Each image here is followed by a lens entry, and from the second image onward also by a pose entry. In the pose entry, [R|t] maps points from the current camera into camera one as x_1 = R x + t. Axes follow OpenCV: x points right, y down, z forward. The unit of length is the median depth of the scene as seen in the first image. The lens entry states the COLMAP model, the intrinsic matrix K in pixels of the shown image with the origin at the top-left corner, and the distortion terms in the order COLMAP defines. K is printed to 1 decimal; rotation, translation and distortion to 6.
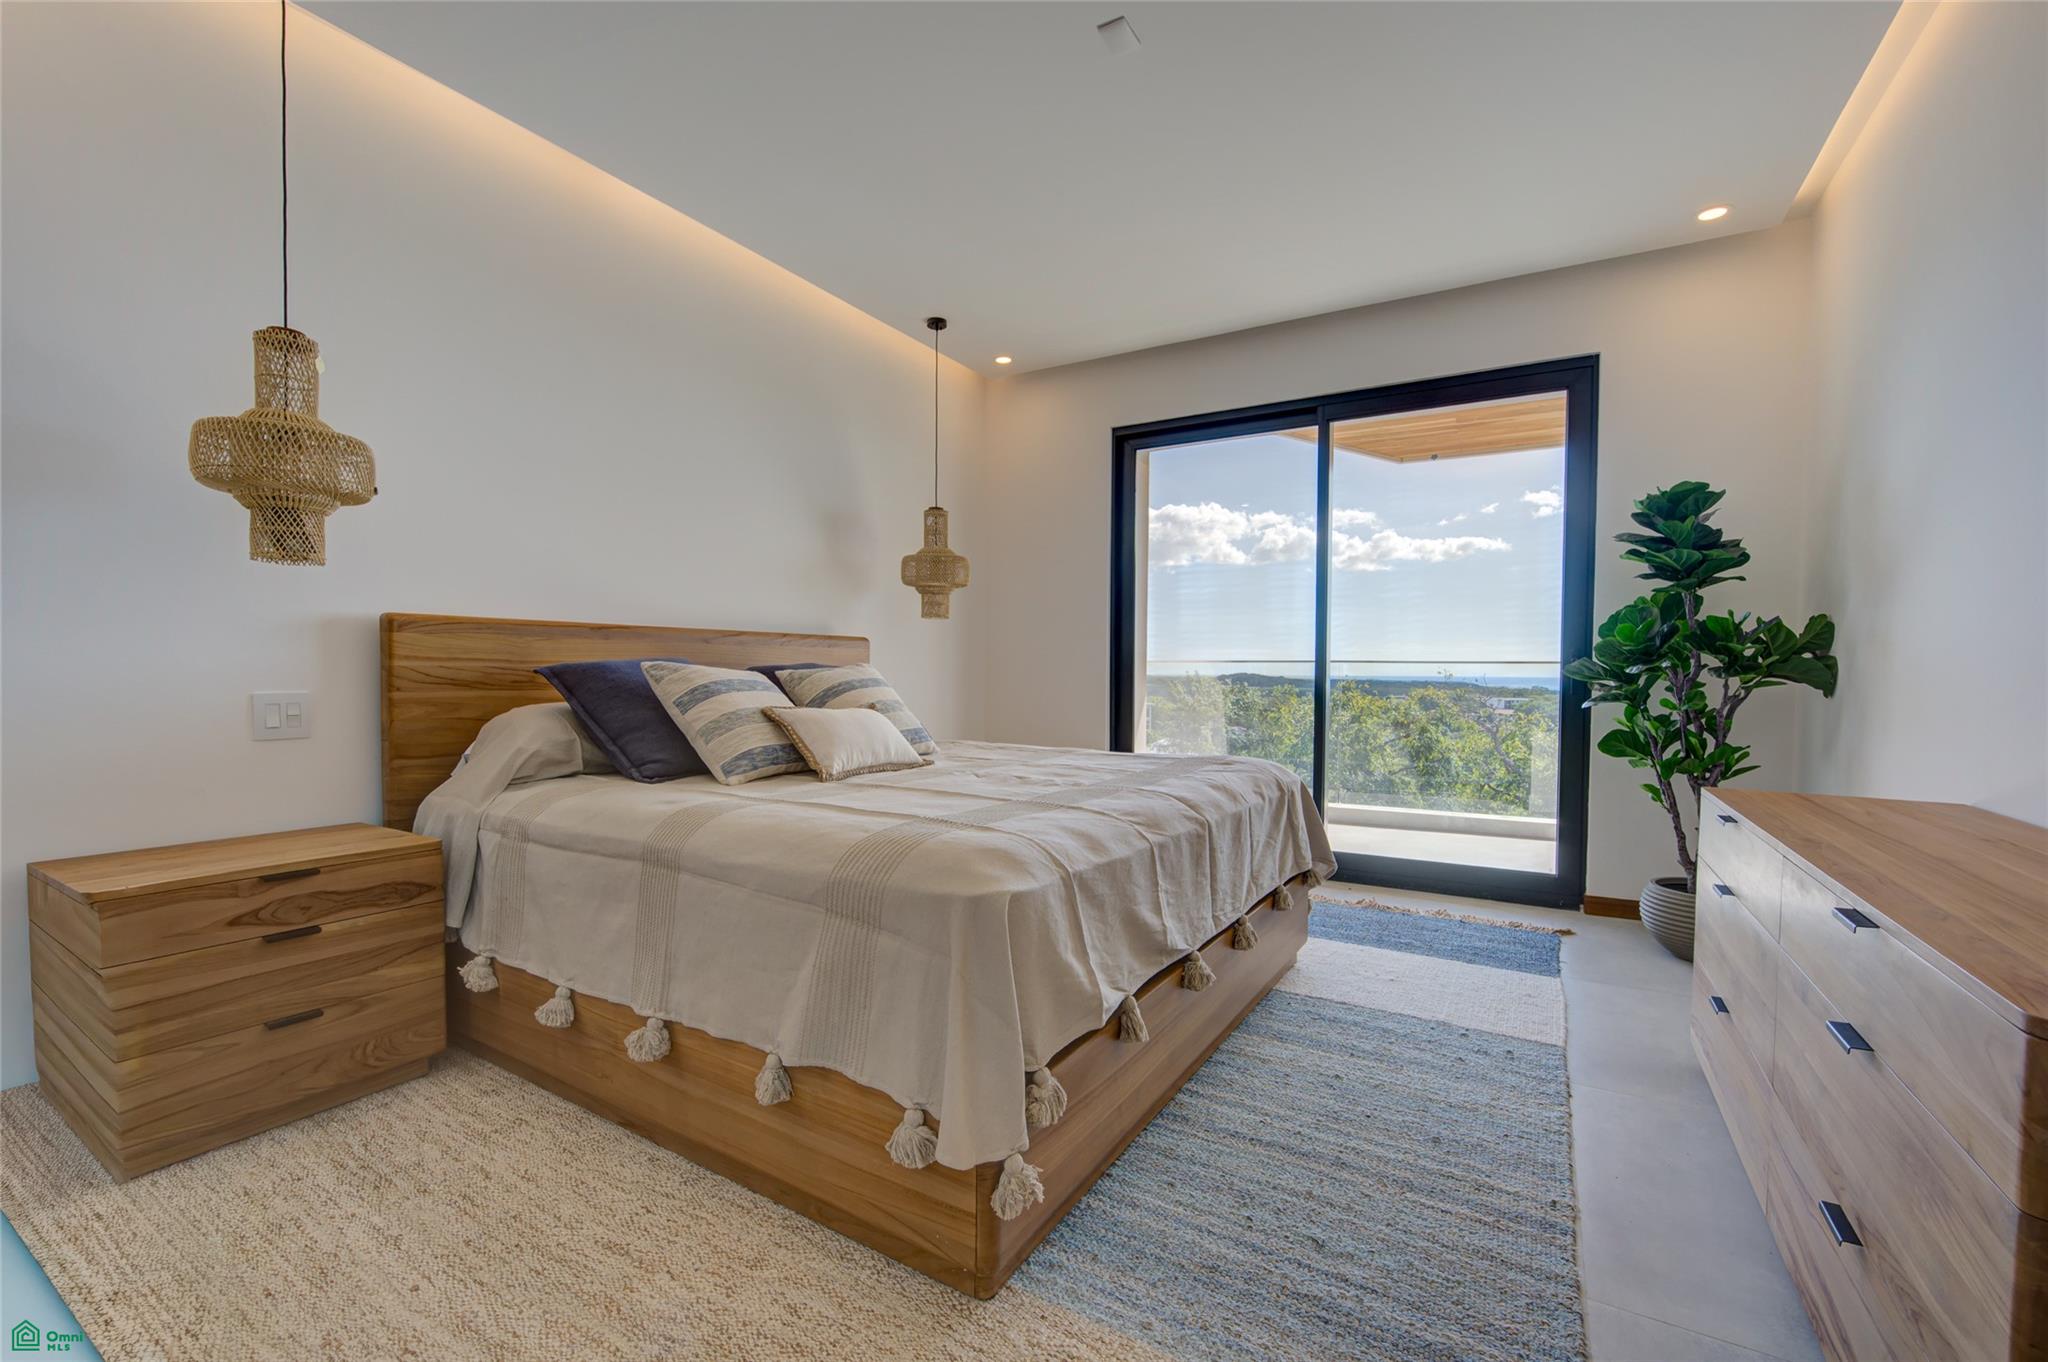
lens RADIAL K [[861.1, 0, 1041.8], [0, 861.1, 681.6], [0, 0, 1]] dist [-0.000822, -0.002425]
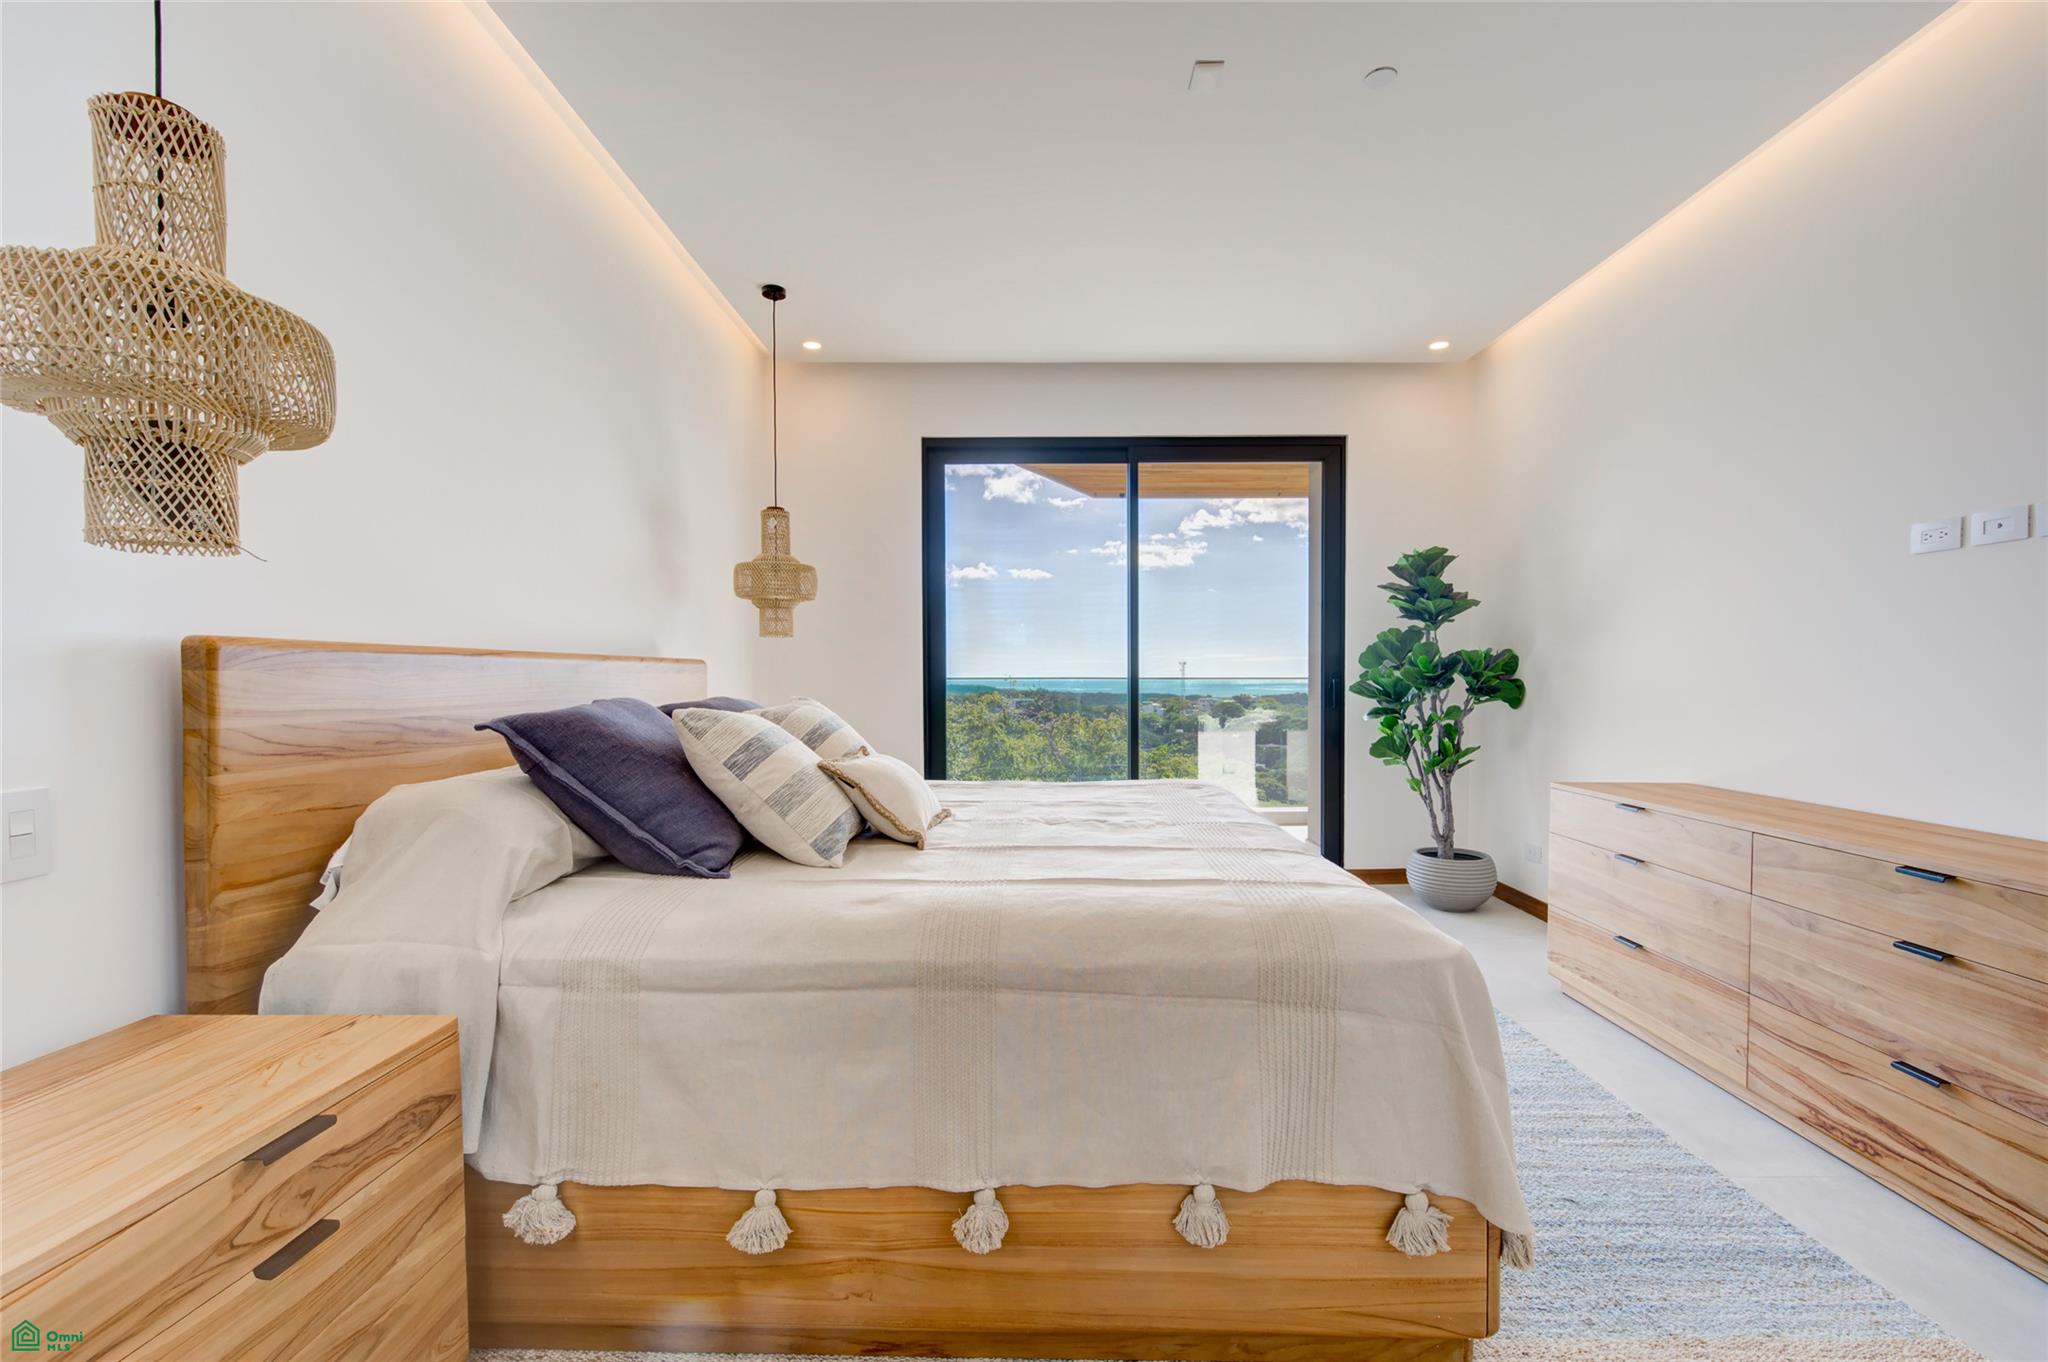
lens RADIAL K [[861.1, 0, 1032.5], [0, 861.1, 683.5], [0, 0, 1]] dist [-0.000822, -0.002425]
pose [[0.859535, -0.012269, 0.510929, -0.562727], [0.014249, 0.999898, 0.000040, -0.039736], [-0.510878, 0.007246, 0.859623, 0.226940]]
